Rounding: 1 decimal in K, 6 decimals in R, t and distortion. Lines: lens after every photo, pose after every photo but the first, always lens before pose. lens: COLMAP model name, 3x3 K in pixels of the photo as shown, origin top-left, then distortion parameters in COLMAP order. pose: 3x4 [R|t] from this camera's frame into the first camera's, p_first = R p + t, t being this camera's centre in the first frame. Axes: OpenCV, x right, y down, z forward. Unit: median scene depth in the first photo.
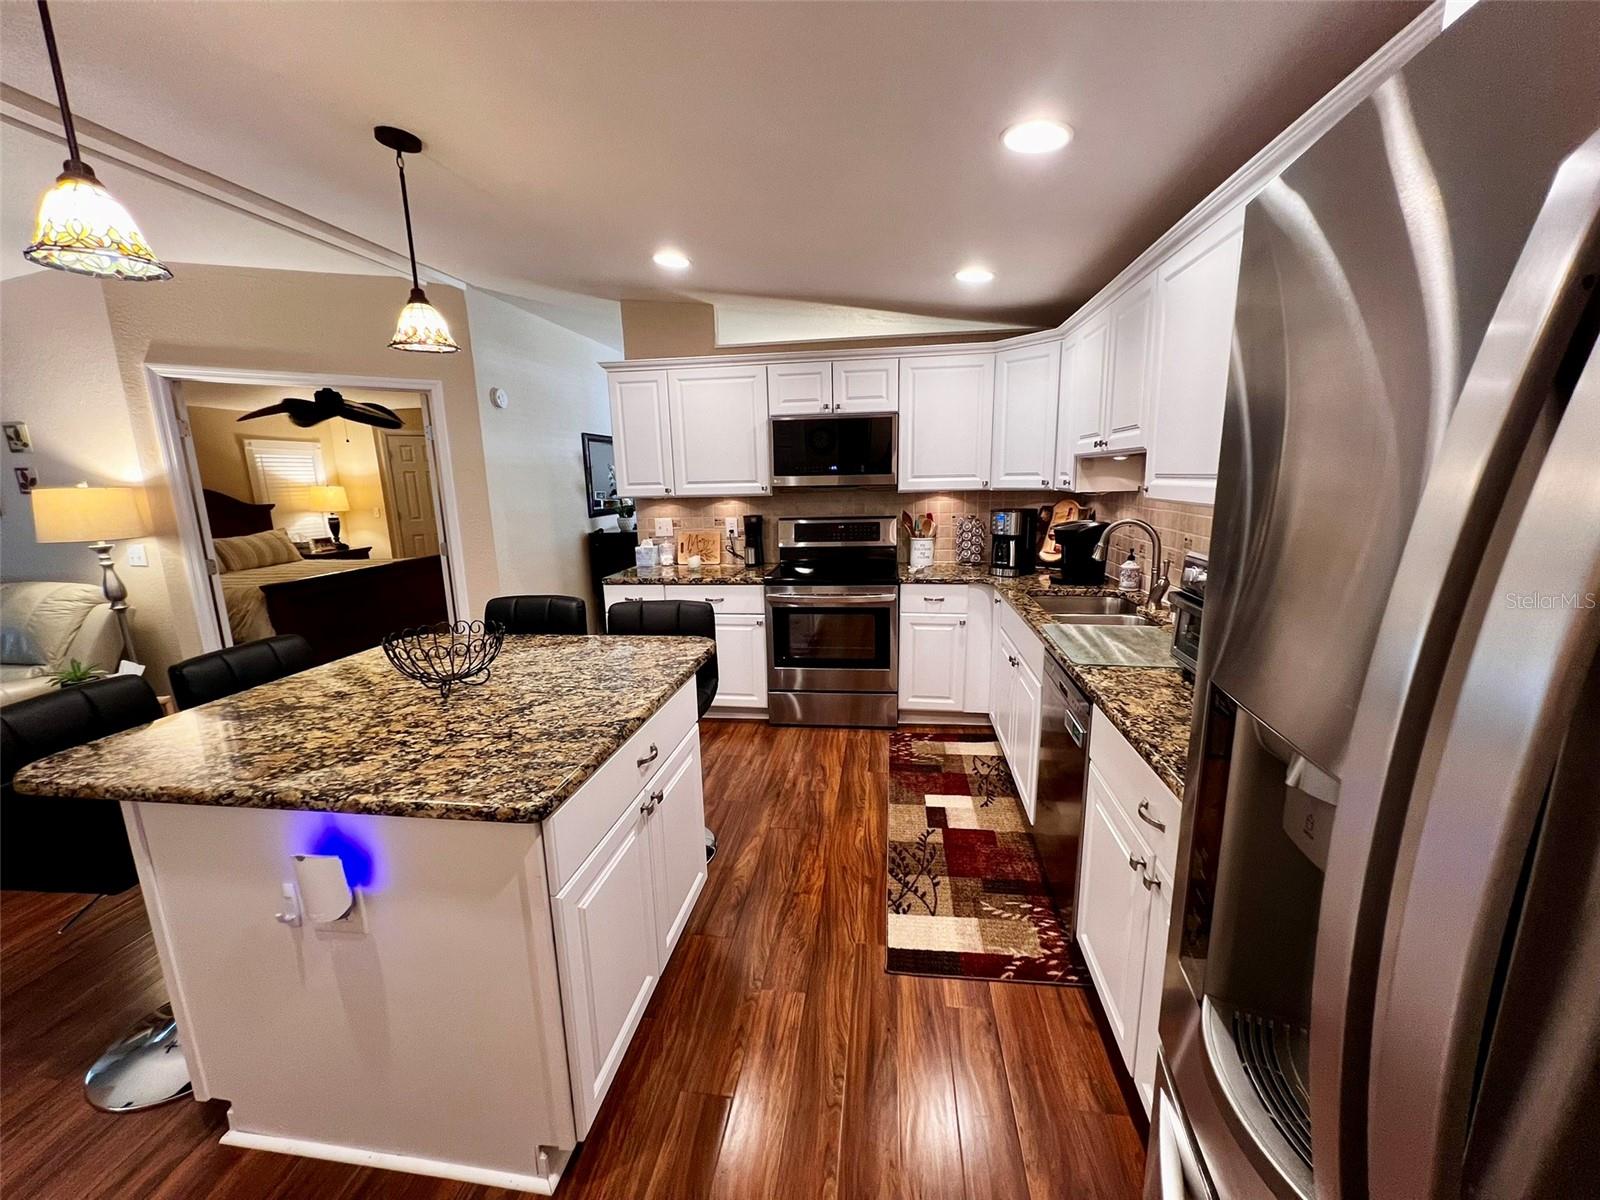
lens RADIAL K [[638.3, 0, 800.0], [0, 638.3, 600.0], [0, 0, 1]] dist [-0.000702, -0.000002]
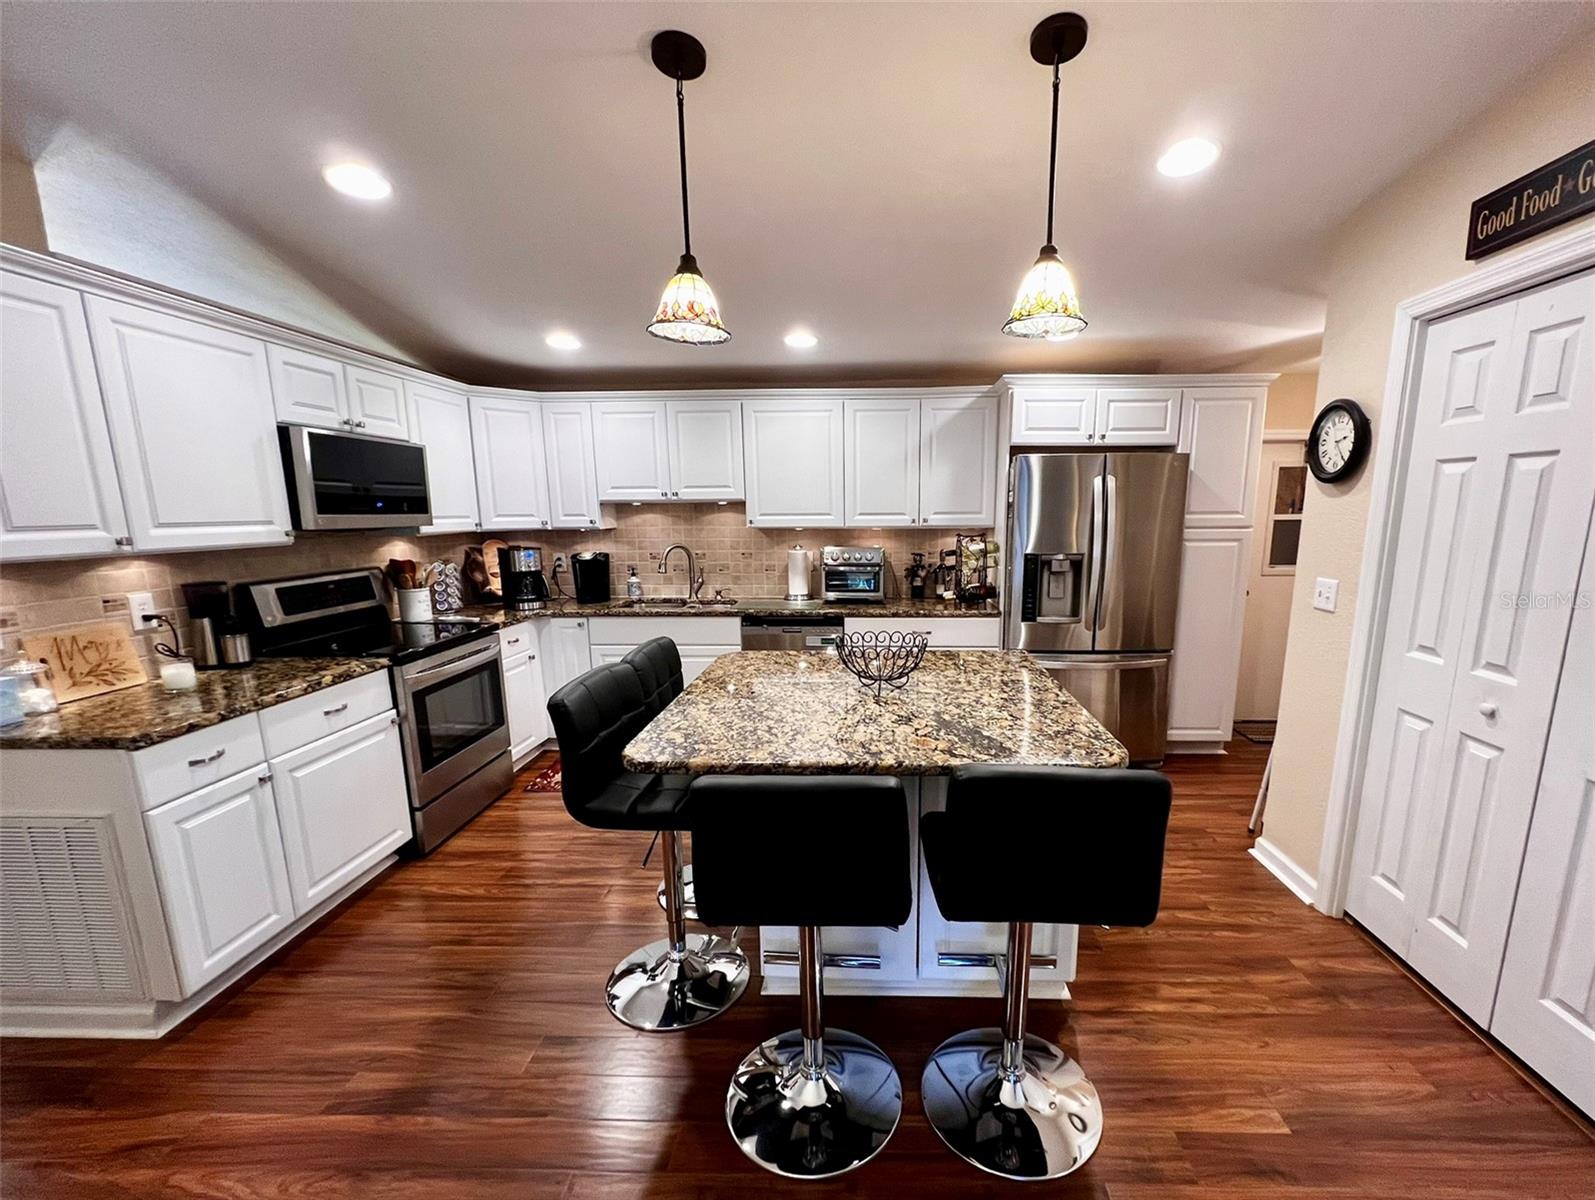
lens RADIAL K [[670.5, 0, 853.6], [0, 670.5, 634.1], [0, 0, 1]] dist [0.000847, -0.000014]
pose [[-0.111678, -0.159917, 0.980793, -0.439576], [0.200807, 0.962975, 0.179877, -0.047013], [-0.973244, 0.217039, -0.075431, 0.287458]]
